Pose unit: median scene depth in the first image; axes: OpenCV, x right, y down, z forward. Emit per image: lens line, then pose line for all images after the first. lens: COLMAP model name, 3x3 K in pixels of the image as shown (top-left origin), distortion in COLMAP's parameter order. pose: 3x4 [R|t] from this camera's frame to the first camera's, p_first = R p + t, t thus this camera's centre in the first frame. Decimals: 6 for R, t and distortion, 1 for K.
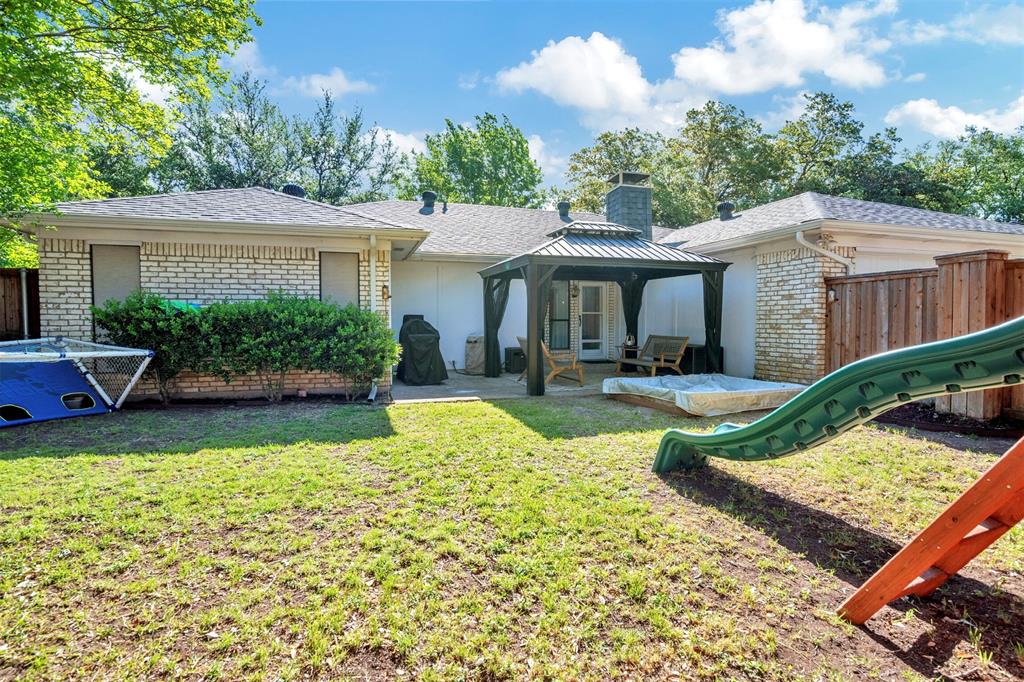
lens RADIAL K [[521.6, 0, 511.5], [0, 521.6, 339.9], [0, 0, 1]] dist [-0.011439, 0.002801]
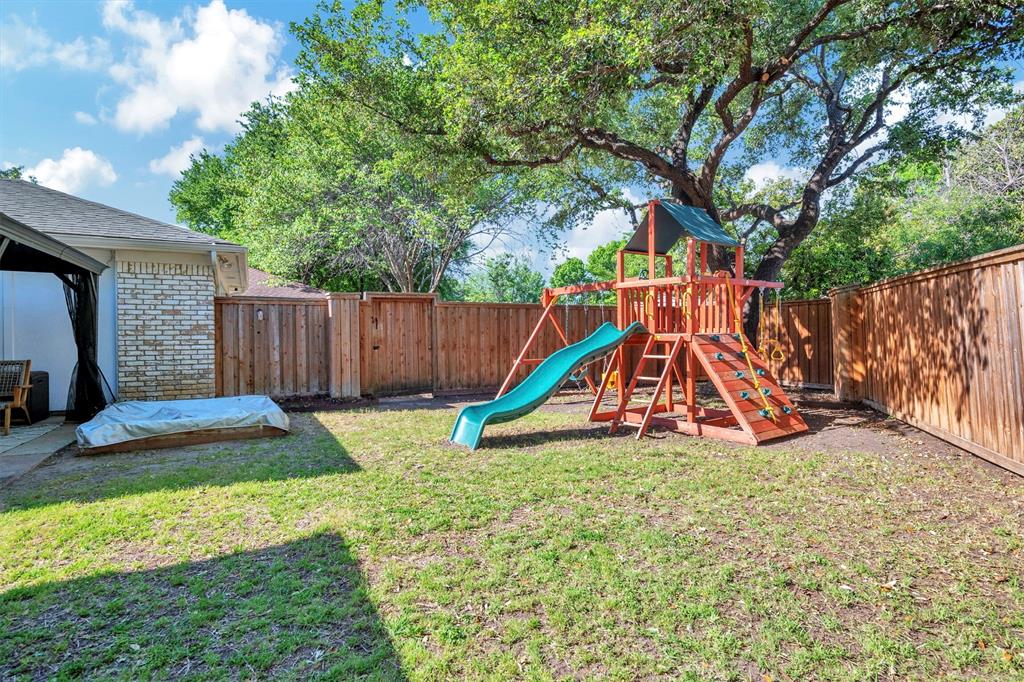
lens RADIAL K [[521.6, 0, 511.1], [0, 521.6, 340.1], [0, 0, 1]] dist [-0.011439, 0.002801]
pose [[-0.212432, 0.002118, 0.977174, -0.606611], [0.043854, 0.999011, 0.007369, -0.011241], [-0.976191, 0.044418, -0.212315, 0.660844]]
